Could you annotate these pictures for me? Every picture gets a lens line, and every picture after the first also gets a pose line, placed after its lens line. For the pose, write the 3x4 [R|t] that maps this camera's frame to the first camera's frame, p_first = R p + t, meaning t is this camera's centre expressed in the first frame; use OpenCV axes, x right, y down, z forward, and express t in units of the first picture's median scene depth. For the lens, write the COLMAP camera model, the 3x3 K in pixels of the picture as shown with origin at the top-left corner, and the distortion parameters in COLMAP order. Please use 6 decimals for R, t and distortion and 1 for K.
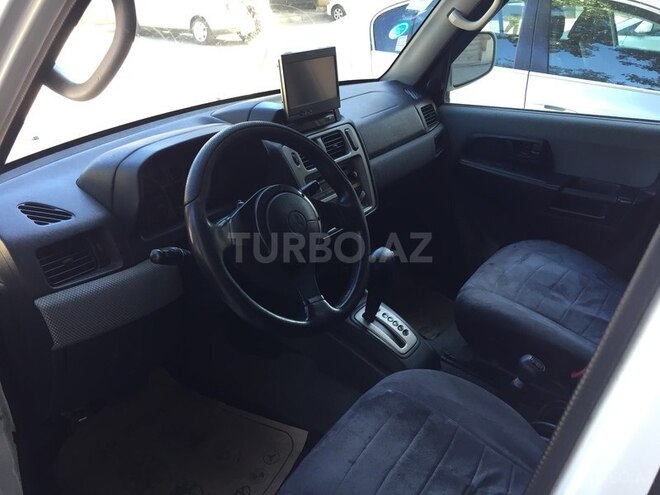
lens RADIAL K [[564.9, 0, 328.0], [0, 564.9, 247.0], [0, 0, 1]] dist [0.062149, -0.069440]
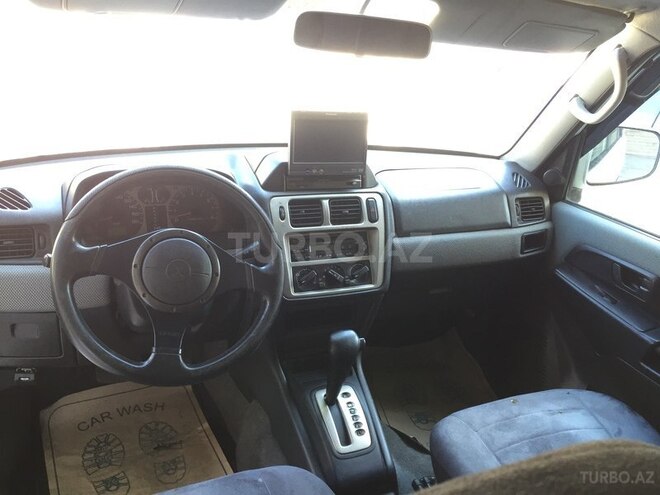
lens RADIAL K [[564.9, 0, 329.7], [0, 564.9, 246.7], [0, 0, 1]] dist [0.062149, -0.069440]
pose [[0.853167, 0.281066, -0.439441, 0.375368], [-0.309513, 0.950868, 0.007261, -0.108634], [0.419891, 0.129818, 0.898242, 0.131679]]
